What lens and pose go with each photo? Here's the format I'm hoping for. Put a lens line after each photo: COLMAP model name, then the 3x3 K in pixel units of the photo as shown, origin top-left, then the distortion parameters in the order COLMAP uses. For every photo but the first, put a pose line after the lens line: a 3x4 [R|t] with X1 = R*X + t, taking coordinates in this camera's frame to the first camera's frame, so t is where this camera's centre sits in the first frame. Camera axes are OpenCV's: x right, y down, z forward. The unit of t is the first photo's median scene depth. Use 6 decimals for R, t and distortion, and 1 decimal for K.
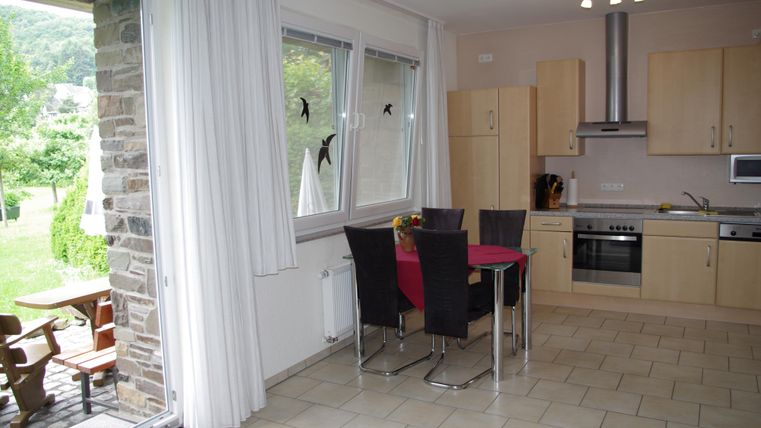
lens RADIAL K [[588.7, 0, 381.4], [0, 588.7, 215.8], [0, 0, 1]] dist [-0.054120, -0.012017]
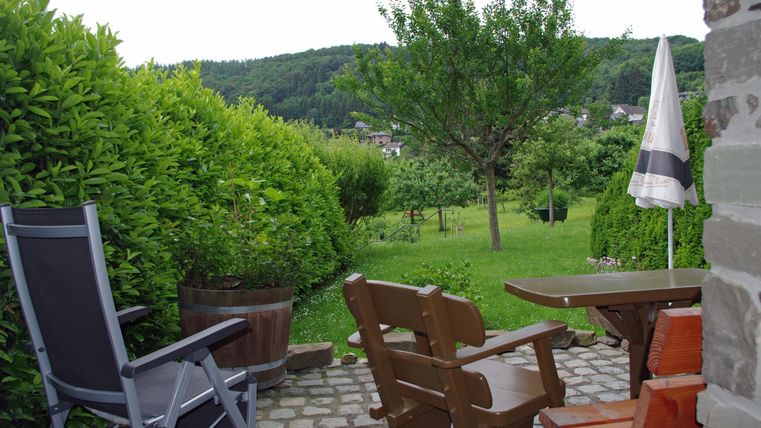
lens RADIAL K [[588.7, 0, 381.3], [0, 588.7, 217.1], [0, 0, 1]] dist [-0.054120, -0.012017]
pose [[0.636448, 0.057828, -0.769149, -0.109622], [-0.083086, 0.996523, 0.006172, 0.036022], [0.766832, 0.059977, 0.639040, 0.214408]]
